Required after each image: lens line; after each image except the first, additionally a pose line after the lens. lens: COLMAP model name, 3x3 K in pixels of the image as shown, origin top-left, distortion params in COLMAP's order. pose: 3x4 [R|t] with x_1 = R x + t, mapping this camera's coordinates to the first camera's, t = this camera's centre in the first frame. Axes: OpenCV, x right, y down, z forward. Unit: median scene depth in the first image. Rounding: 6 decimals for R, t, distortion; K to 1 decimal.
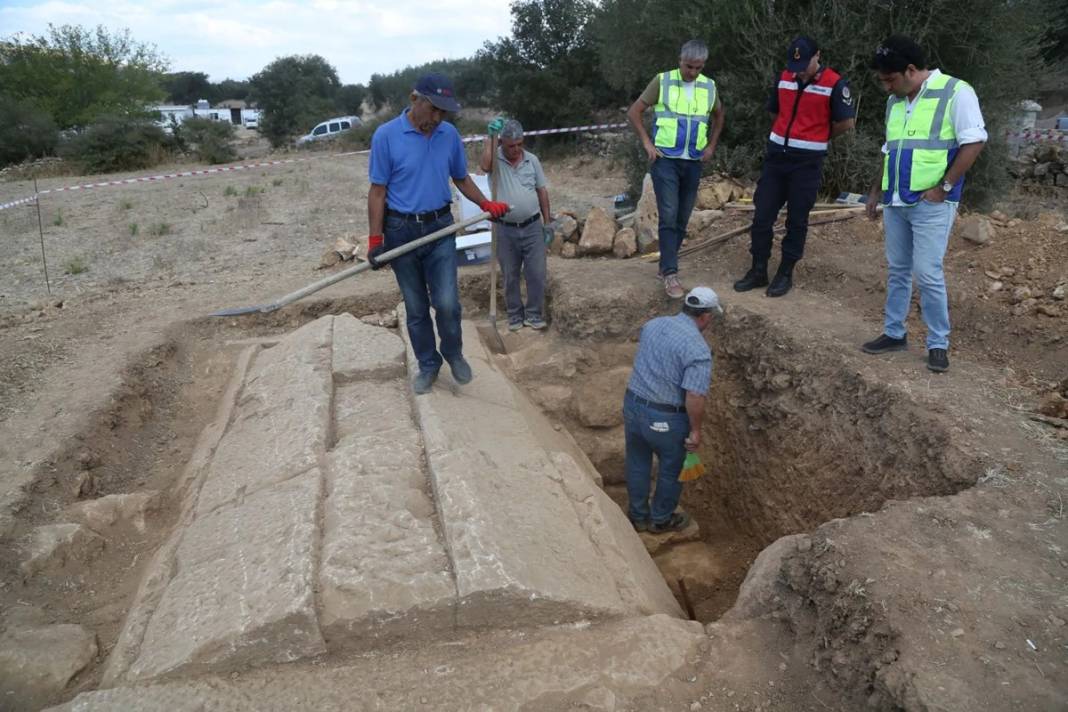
lens RADIAL K [[705.0, 0, 533.6], [0, 705.0, 355.4], [0, 0, 1]] dist [-0.092390, 0.034293]
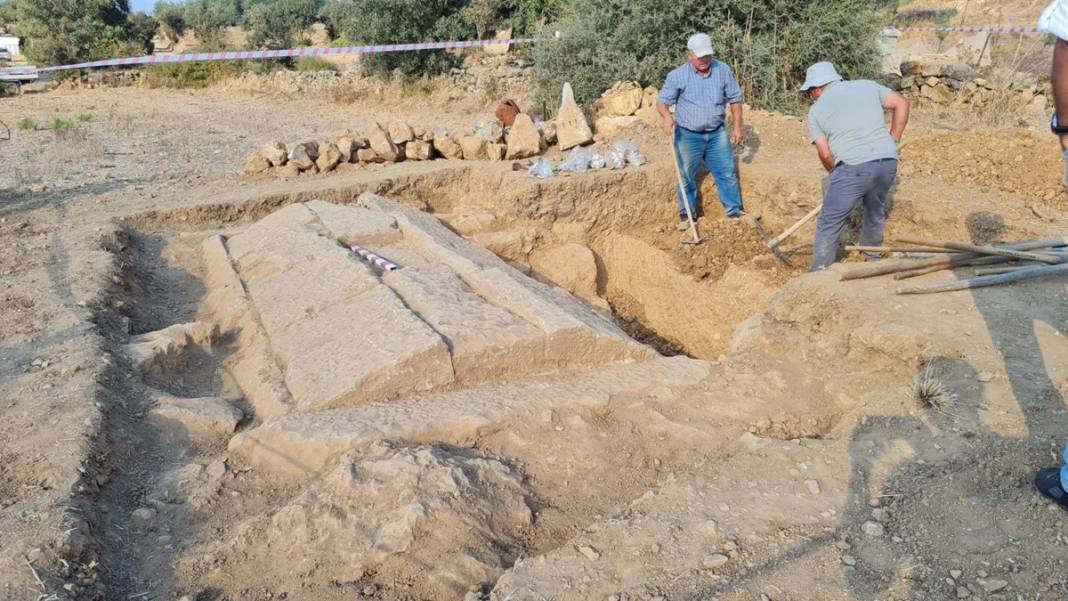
lens RADIAL K [[786.5, 0, 528.0], [0, 786.5, 297.1], [0, 0, 1]] dist [0.066139, -0.021343]
pose [[0.979035, -0.046540, 0.198302, -0.197824], [0.055130, 0.997755, -0.038016, 0.147326], [-0.196088, 0.048151, 0.979403, -0.216048]]
